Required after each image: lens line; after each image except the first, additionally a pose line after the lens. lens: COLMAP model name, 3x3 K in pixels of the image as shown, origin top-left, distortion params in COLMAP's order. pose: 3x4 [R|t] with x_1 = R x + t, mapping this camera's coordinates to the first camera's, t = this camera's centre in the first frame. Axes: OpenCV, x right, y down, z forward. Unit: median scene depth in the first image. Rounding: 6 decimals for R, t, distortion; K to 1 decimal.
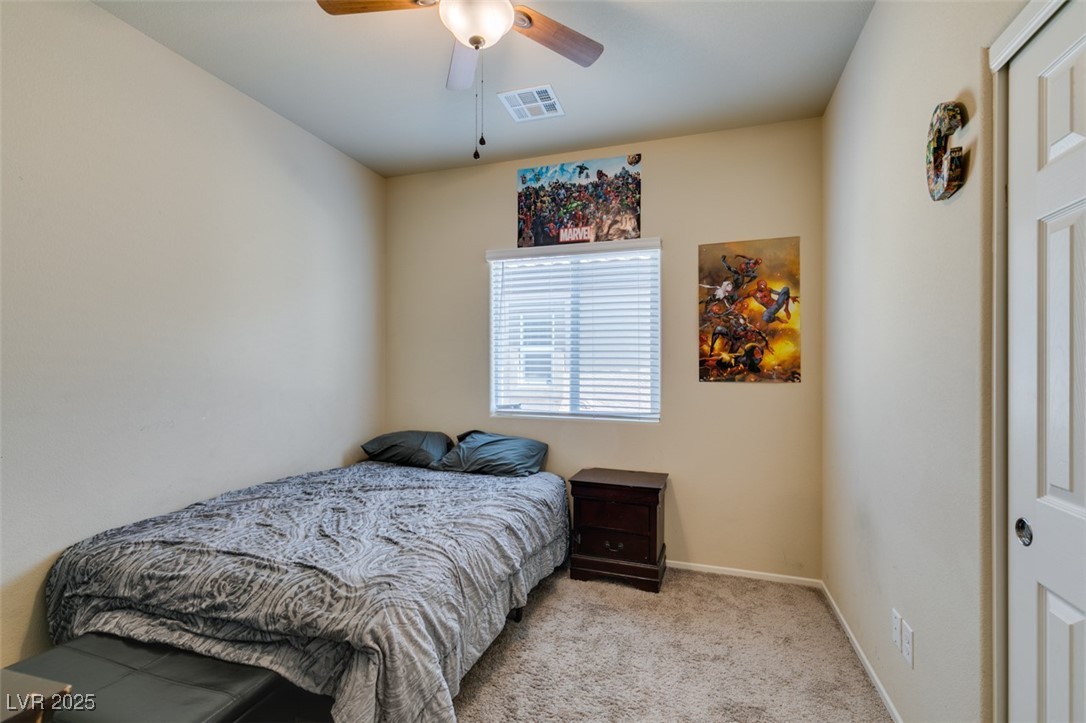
lens RADIAL K [[488.6, 0, 542.0], [0, 488.6, 366.1], [0, 0, 1]] dist [0.001795, 0.000267]
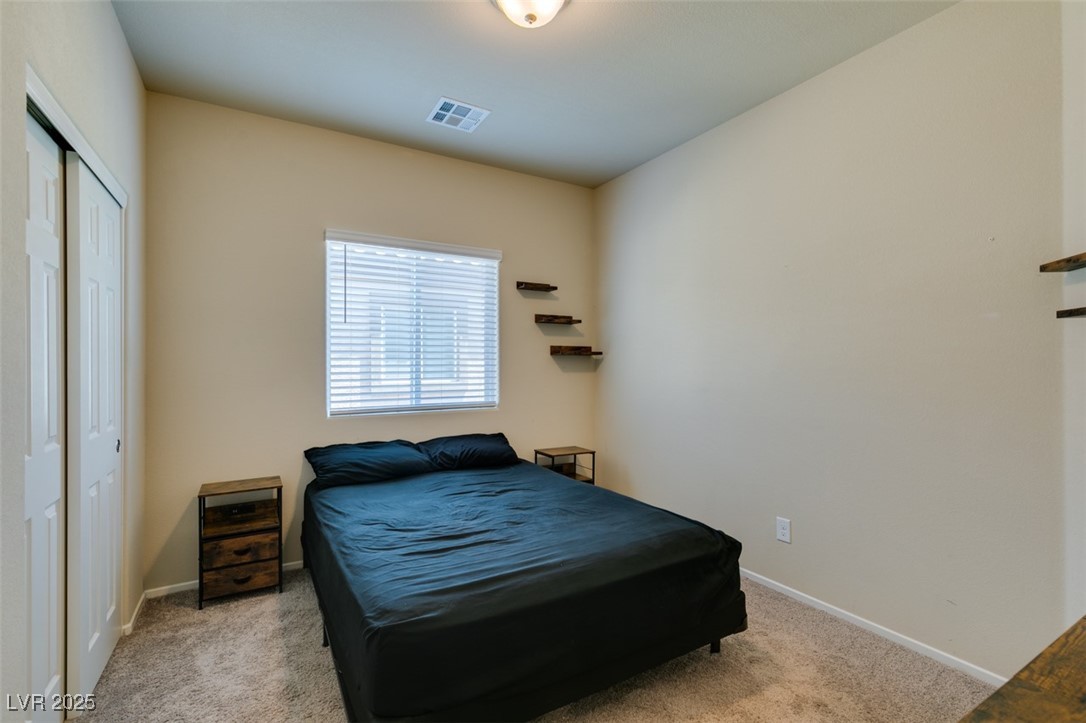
lens RADIAL K [[488.6, 0, 542.0], [0, 488.6, 366.1], [0, 0, 1]] dist [0.001795, 0.000267]
pose [[0.656499, -0.011254, 0.754243, -0.528379], [0.003803, 0.999925, 0.011609, 0.000887], [-0.754317, -0.004753, 0.656493, 0.140714]]
